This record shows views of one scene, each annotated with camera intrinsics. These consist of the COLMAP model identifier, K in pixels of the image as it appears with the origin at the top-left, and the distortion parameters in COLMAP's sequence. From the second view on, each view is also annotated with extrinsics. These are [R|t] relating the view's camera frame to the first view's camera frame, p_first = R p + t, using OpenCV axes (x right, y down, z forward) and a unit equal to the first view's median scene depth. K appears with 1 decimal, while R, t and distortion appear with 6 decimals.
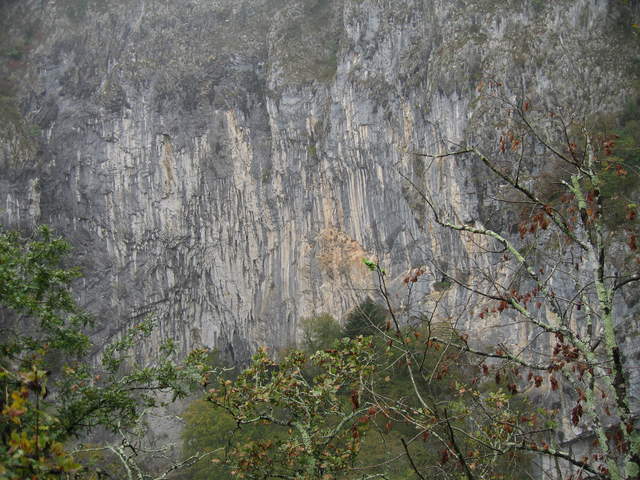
lens RADIAL K [[693.0, 0, 320.0], [0, 693.0, 240.0], [0, 0, 1]] dist [-0.133309, 0.100222]
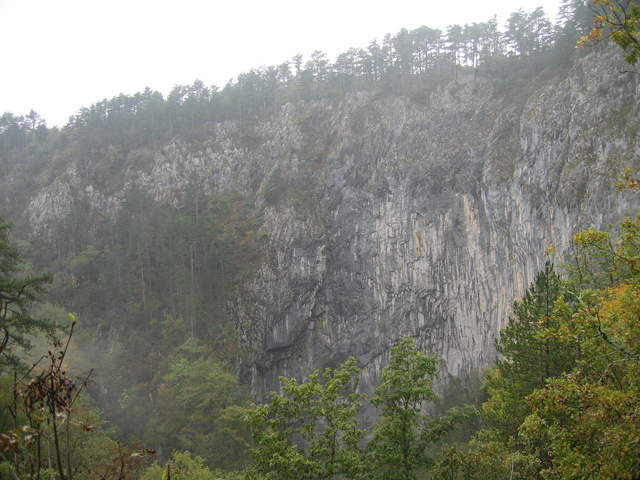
lens RADIAL K [[693.0, 0, 320.0], [0, 693.0, 240.0], [0, 0, 1]] dist [-0.133309, 0.100222]
pose [[0.778438, 0.048274, -0.625863, 0.462286], [-0.039882, 0.998828, 0.027436, -0.129160], [0.626454, 0.003603, 0.779450, -0.157175]]
